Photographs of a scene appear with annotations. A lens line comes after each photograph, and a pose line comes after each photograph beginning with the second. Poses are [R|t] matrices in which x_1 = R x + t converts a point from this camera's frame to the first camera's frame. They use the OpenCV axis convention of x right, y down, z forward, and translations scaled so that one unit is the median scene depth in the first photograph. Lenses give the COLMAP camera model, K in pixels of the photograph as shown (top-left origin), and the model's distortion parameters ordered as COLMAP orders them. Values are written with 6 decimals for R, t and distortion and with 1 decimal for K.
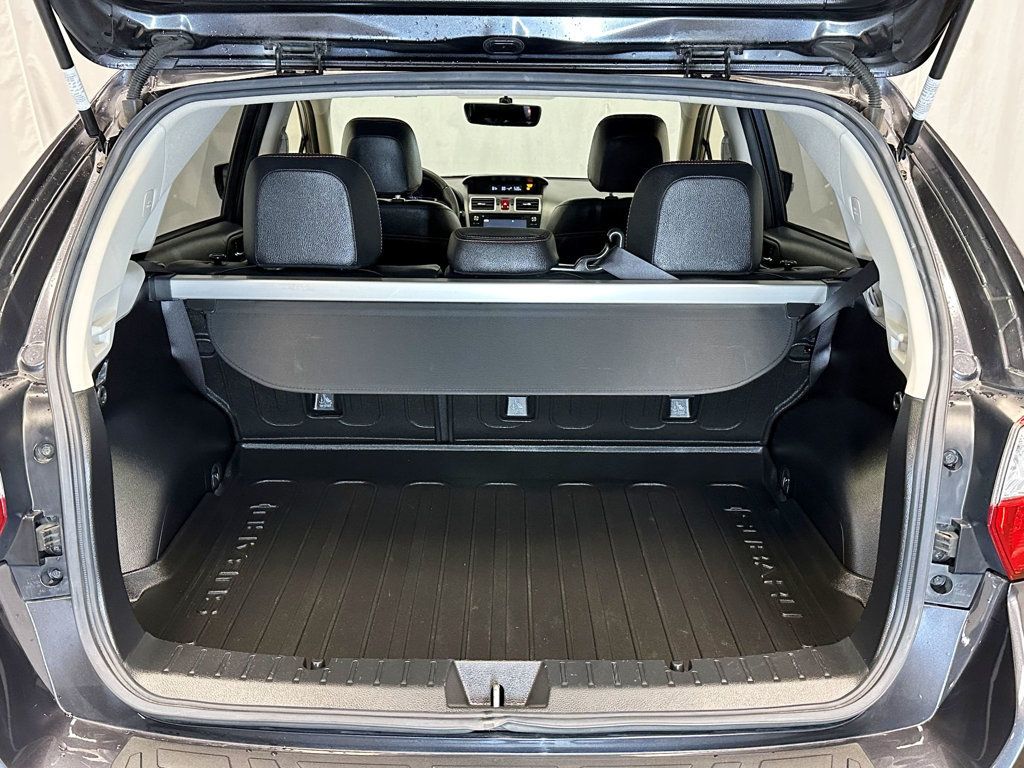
lens RADIAL K [[982.7, 0, 512.0], [0, 982.7, 384.0], [0, 0, 1]] dist [0.158809, -0.346431]
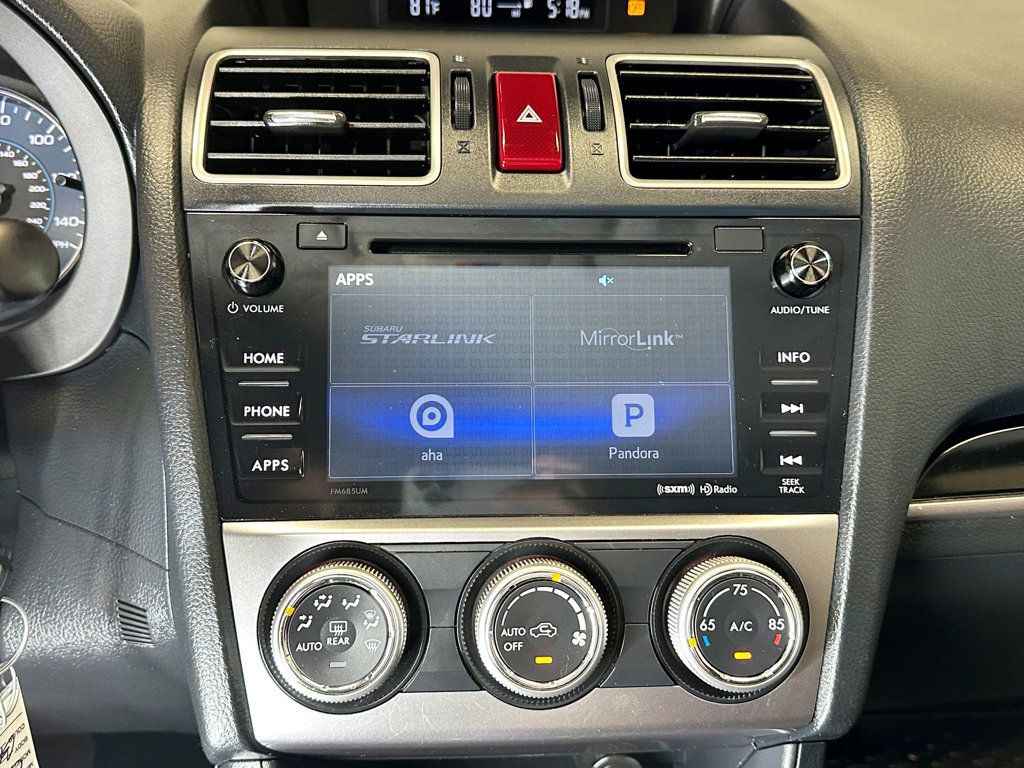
lens RADIAL K [[982.7, 0, 512.0], [0, 982.7, 384.0], [0, 0, 1]] dist [0.158809, -0.346431]
pose [[0.996136, -0.019892, 0.085537, -0.018462], [0.011210, 0.994843, 0.100807, -0.164037], [-0.087101, -0.099459, 0.991222, 0.889868]]
